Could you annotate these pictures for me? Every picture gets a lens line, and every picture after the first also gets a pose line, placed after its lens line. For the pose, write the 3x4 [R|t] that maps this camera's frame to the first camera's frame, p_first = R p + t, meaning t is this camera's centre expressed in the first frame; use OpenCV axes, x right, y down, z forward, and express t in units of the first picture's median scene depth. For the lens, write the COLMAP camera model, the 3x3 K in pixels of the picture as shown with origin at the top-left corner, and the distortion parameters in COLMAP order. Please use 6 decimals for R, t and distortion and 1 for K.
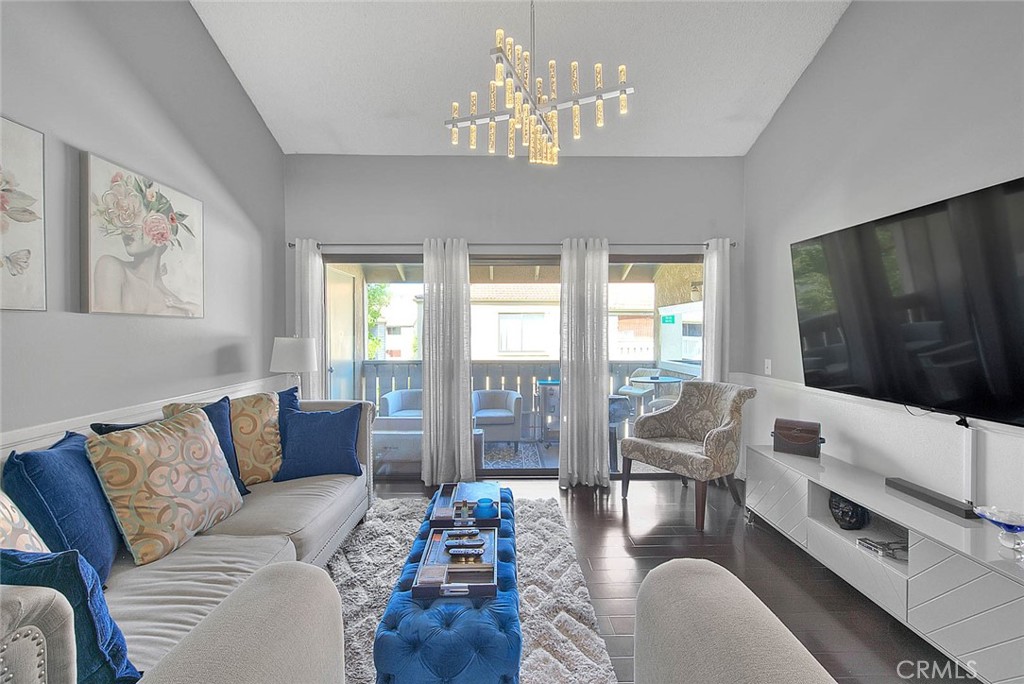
lens RADIAL K [[424.4, 0, 509.4], [0, 424.4, 335.9], [0, 0, 1]] dist [-0.000458, -0.000310]
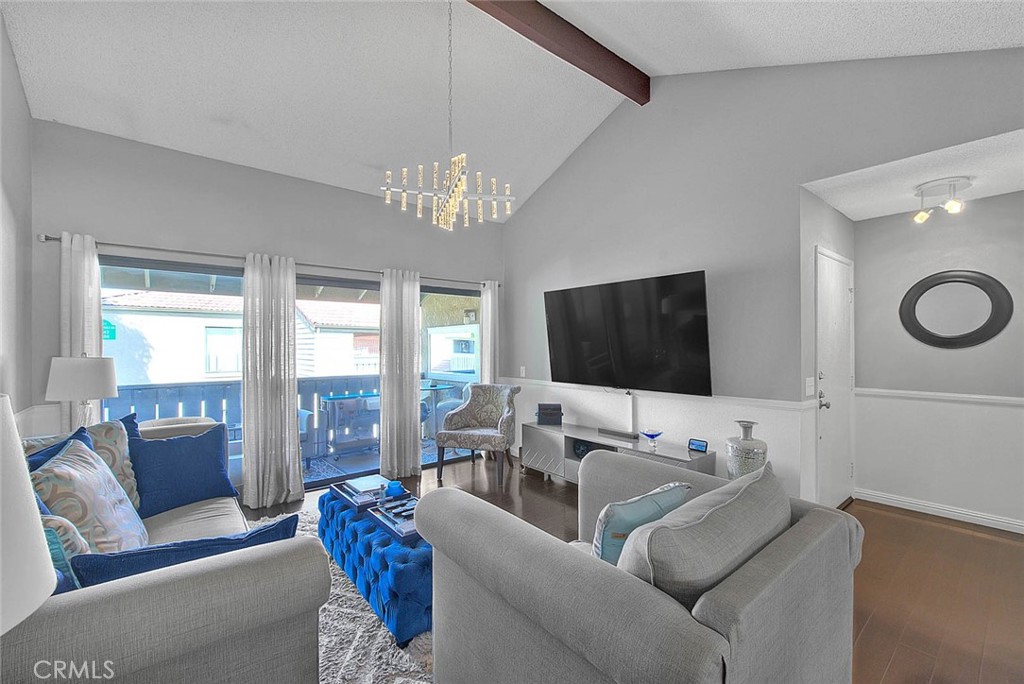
lens RADIAL K [[413.3, 0, 512.0], [0, 413.3, 342.0], [0, 0, 1]] dist [-0.000227, -0.000303]
pose [[0.787946, 0.004384, 0.615728, -0.309377], [0.010440, 0.999736, -0.020479, -0.000349], [-0.615656, 0.022565, 0.787692, -0.108822]]
